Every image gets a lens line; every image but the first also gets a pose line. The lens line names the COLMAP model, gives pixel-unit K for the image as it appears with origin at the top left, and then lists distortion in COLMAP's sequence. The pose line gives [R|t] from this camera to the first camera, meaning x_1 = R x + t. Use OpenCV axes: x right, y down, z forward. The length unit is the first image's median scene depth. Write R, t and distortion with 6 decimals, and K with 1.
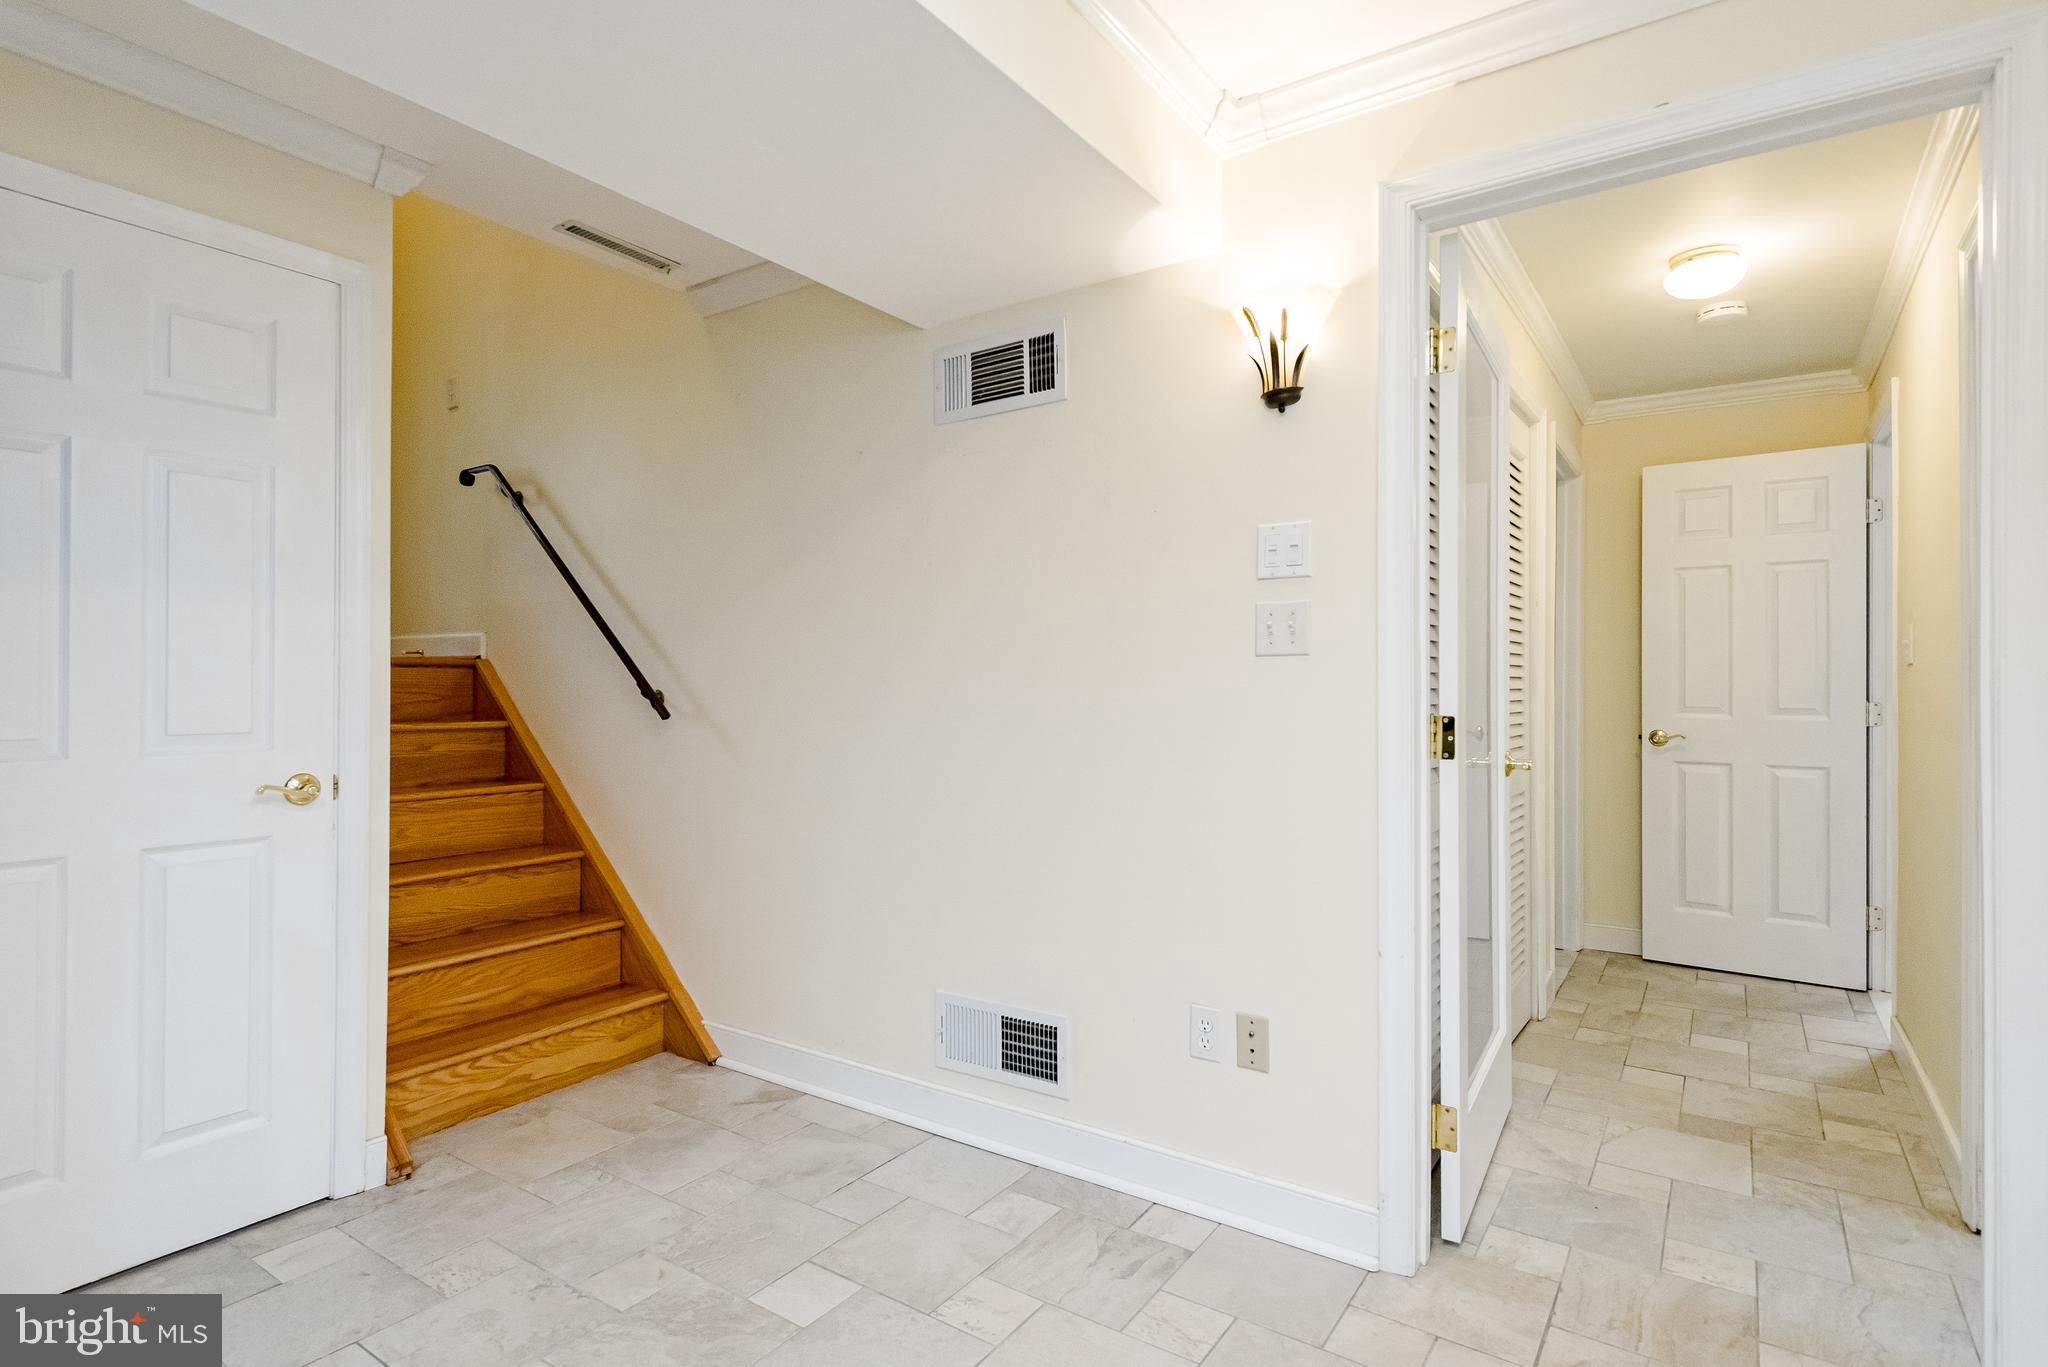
lens RADIAL K [[1027.8, 0, 977.4], [0, 1027.8, 677.7], [0, 0, 1]] dist [0.014483, -0.000924]
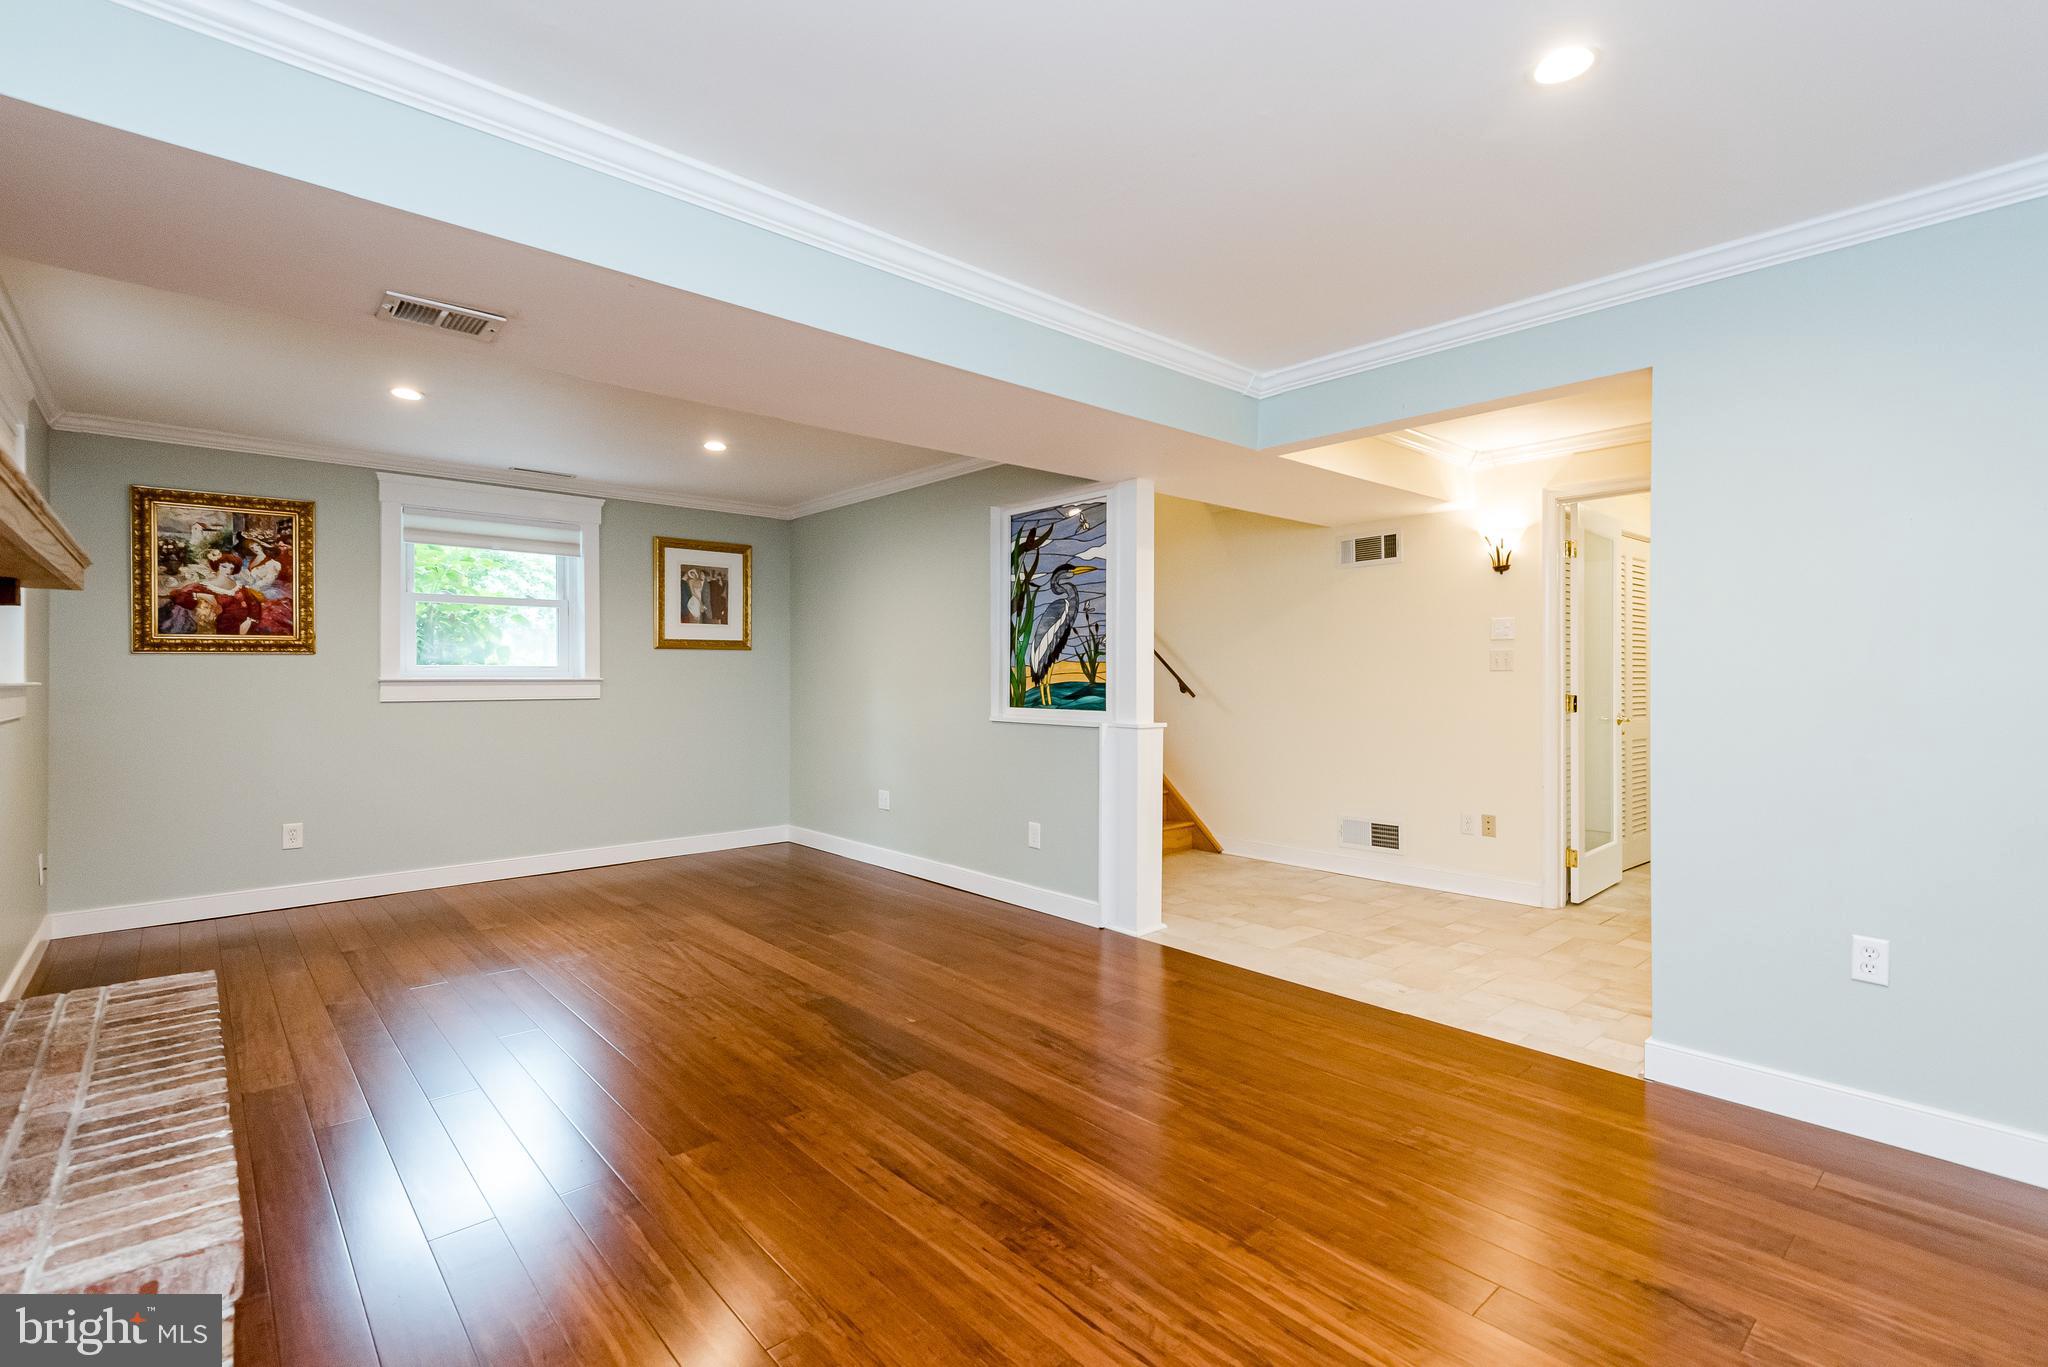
lens RADIAL K [[923.4, 0, 1001.2], [0, 923.4, 673.9], [0, 0, 1]] dist [0.031259, -0.013660]
pose [[0.976177, -0.001288, -0.216973, -0.319800], [0.001405, 0.999999, 0.000384, -0.013312], [0.216972, -0.000680, 0.976178, -1.176127]]
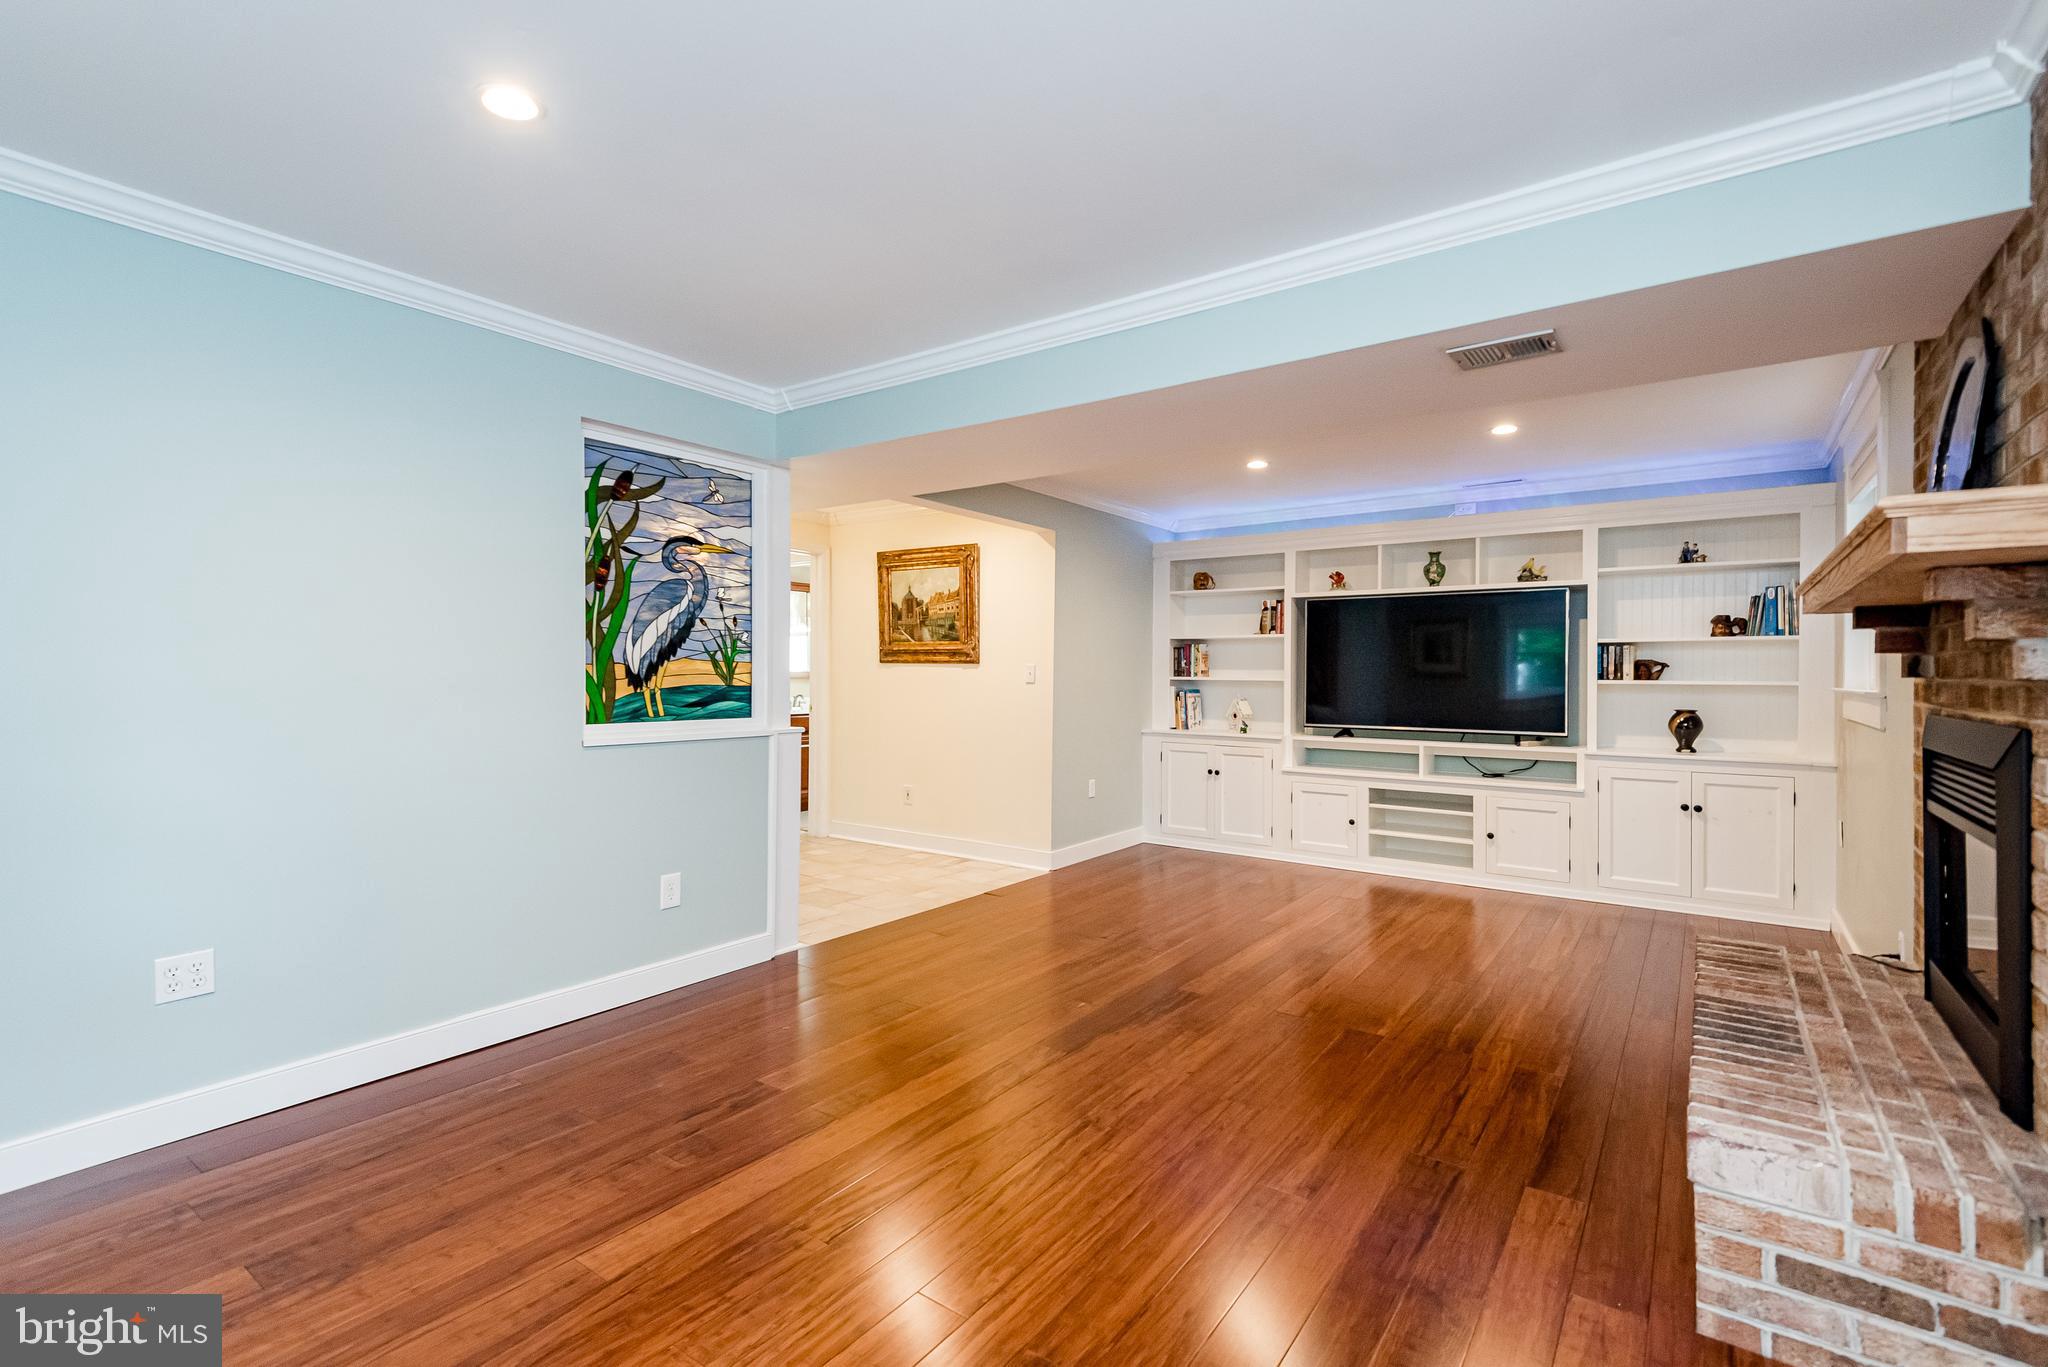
lens RADIAL K [[923.4, 0, 1032.2], [0, 923.4, 673.1], [0, 0, 1]] dist [0.031259, -0.013660]
pose [[-0.010926, 0.002093, 0.999938, -1.925197], [-0.008378, 0.999963, -0.002185, -0.016628], [-0.999905, -0.008401, -0.010908, 0.024703]]
